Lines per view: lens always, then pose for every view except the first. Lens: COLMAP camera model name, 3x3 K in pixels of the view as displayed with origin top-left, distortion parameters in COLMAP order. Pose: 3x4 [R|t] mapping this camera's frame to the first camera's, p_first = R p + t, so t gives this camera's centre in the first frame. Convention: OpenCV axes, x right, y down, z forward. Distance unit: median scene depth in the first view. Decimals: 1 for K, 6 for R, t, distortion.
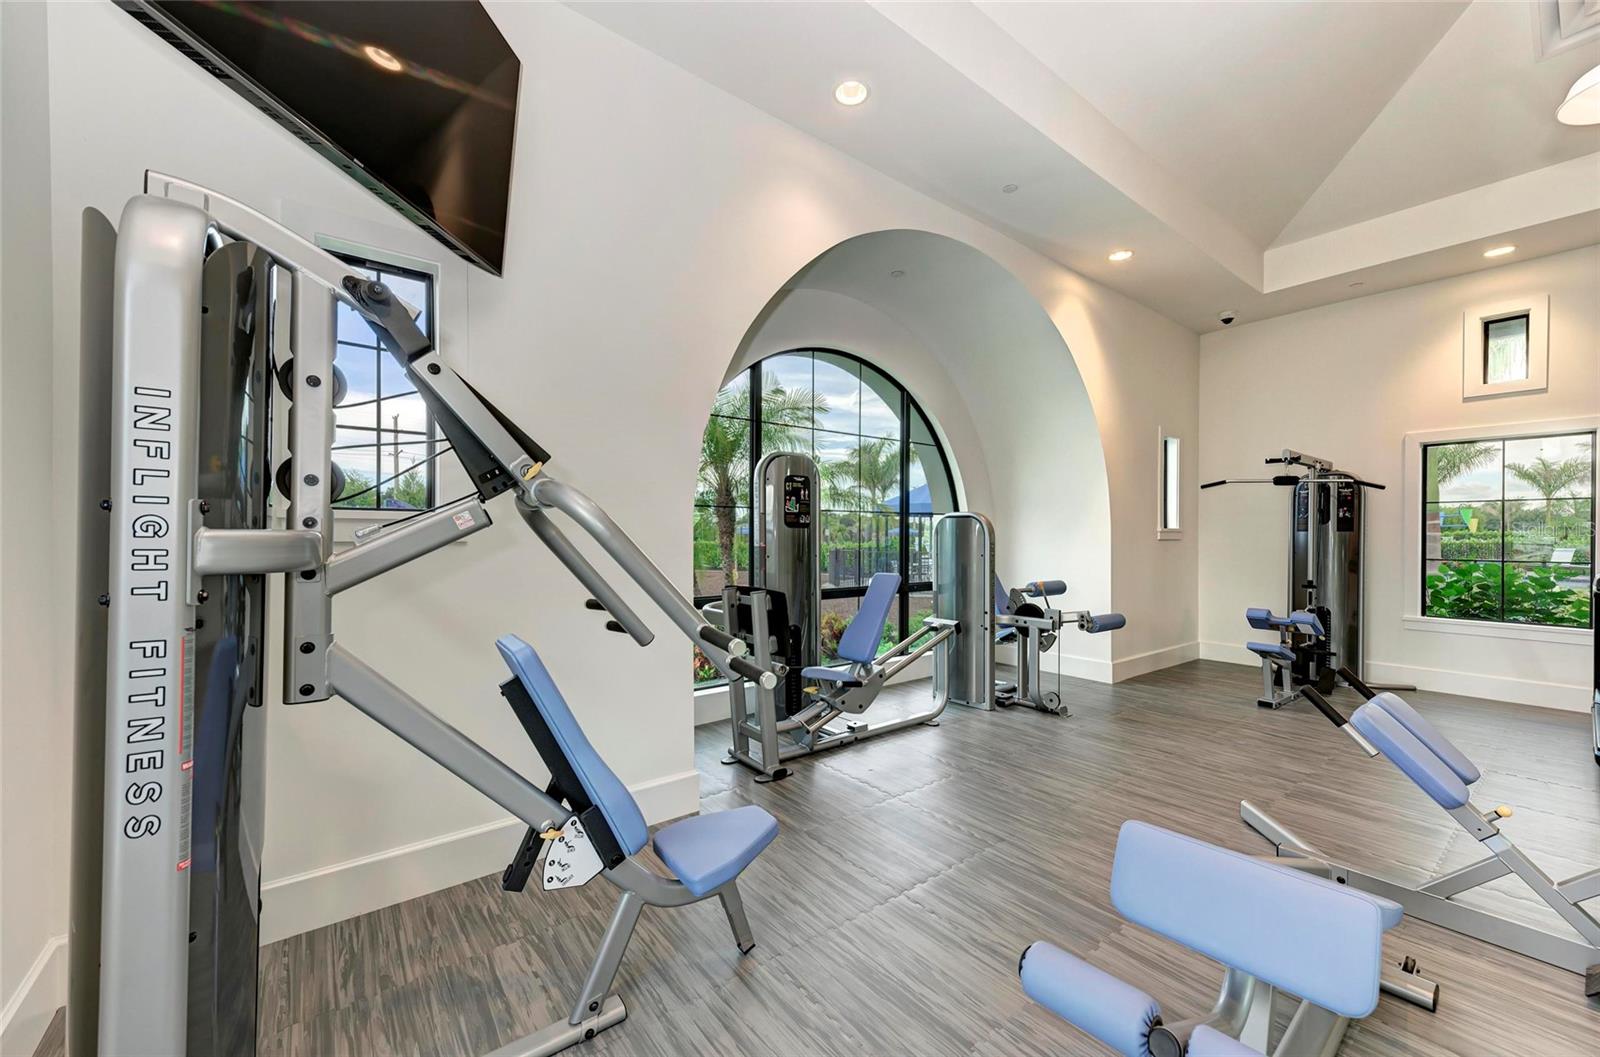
lens RADIAL K [[617.5, 0, 799.3], [0, 617.5, 539.8], [0, 0, 1]] dist [0.000429, -0.000225]
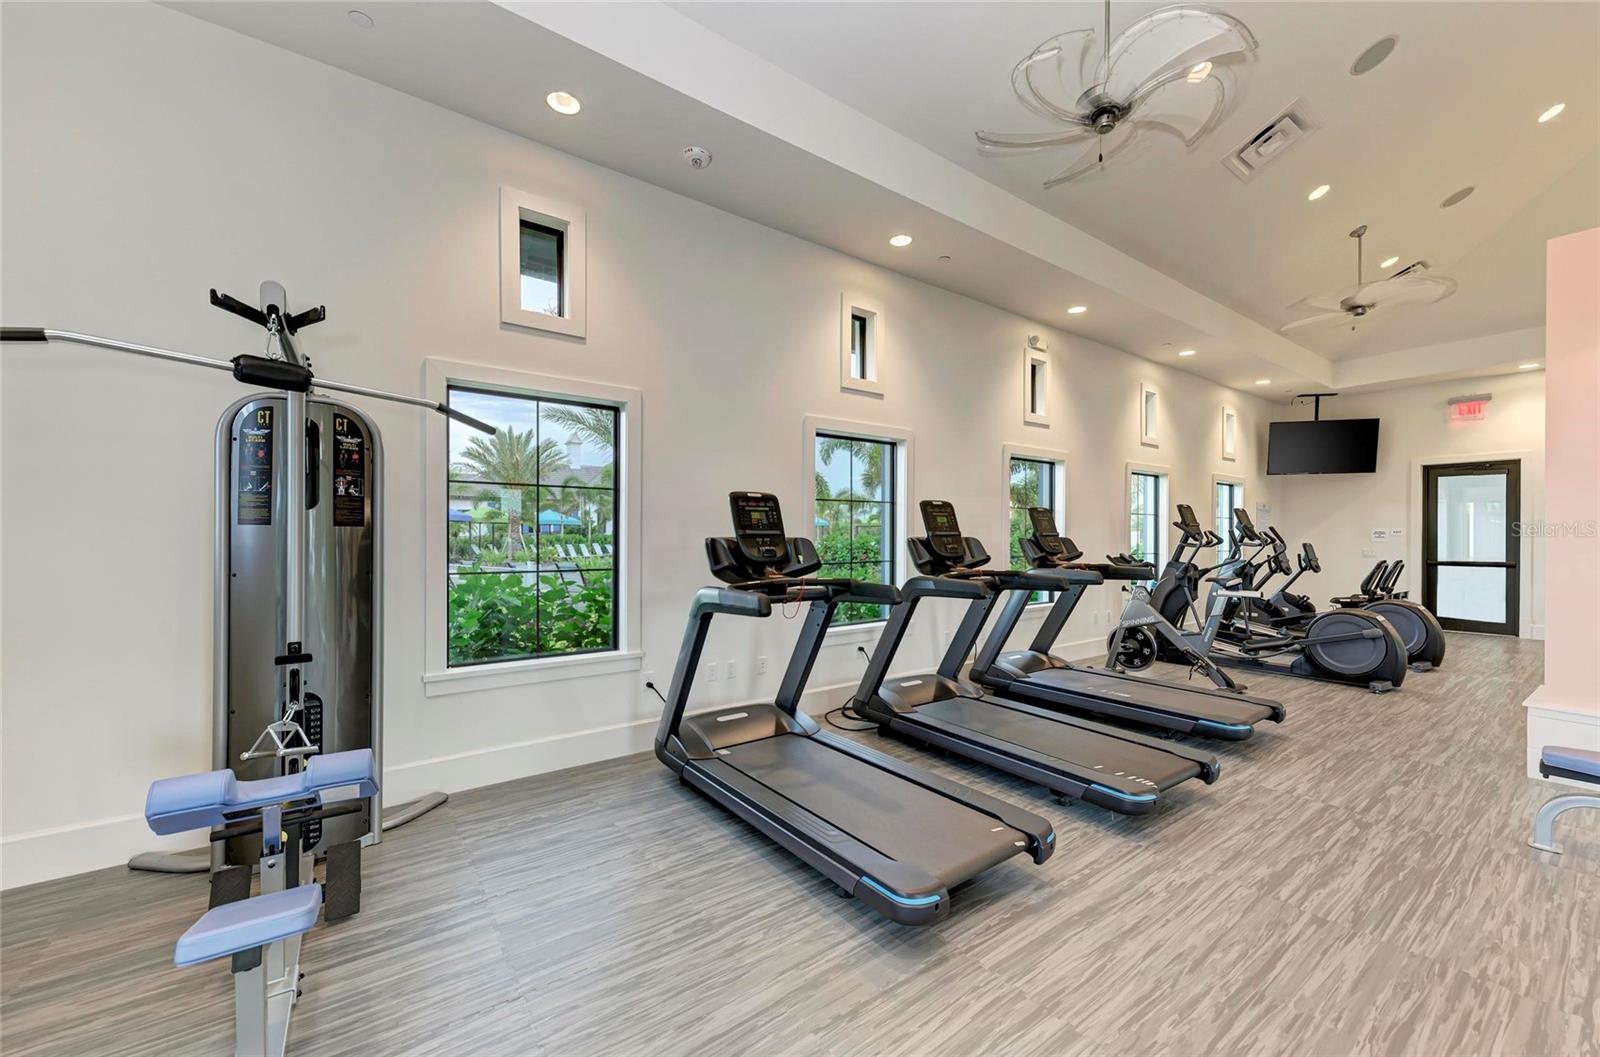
lens RADIAL K [[617.5, 0, 790.9], [0, 617.5, 534.5], [0, 0, 1]] dist [0.000429, -0.000225]
pose [[0.028514, 0.003145, 0.999588, 0.422503], [0.005429, 0.999980, -0.003302, -0.003042], [-0.999579, 0.005521, 0.028496, 0.653902]]
